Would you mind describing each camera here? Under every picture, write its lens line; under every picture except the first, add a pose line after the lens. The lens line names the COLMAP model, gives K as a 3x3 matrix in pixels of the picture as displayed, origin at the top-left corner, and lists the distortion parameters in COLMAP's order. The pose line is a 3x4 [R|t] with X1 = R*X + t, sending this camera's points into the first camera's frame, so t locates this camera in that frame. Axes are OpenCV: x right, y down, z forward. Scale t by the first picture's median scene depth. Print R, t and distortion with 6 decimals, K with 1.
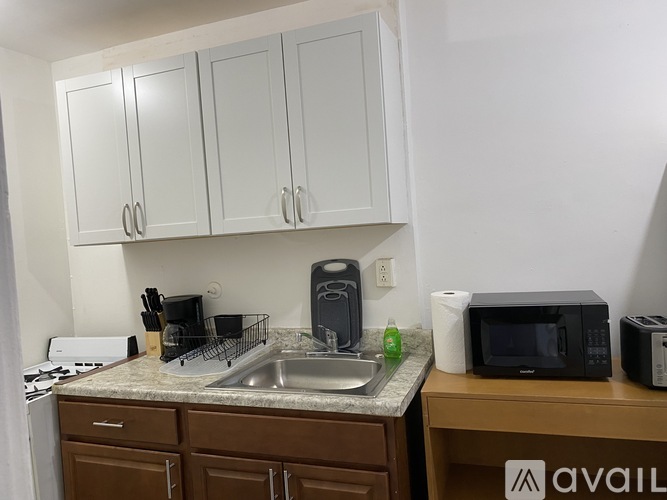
lens RADIAL K [[503.4, 0, 334.1], [0, 503.4, 249.3], [0, 0, 1]] dist [0.005481, -0.000372]
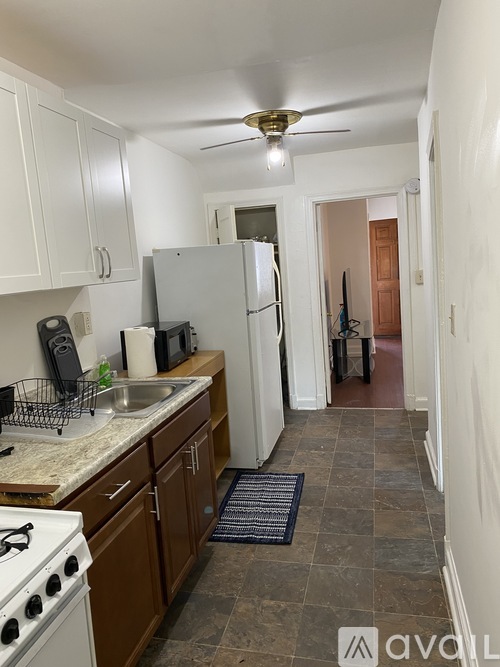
lens RADIAL K [[503.4, 0, 251.1], [0, 503.4, 333.1], [0, 0, 1]] dist [0.005481, -0.000372]
pose [[-0.104982, -0.063714, 0.992431, -1.282902], [0.114812, 0.990496, 0.075735, 0.024560], [-0.987824, 0.121893, -0.096669, 0.773655]]
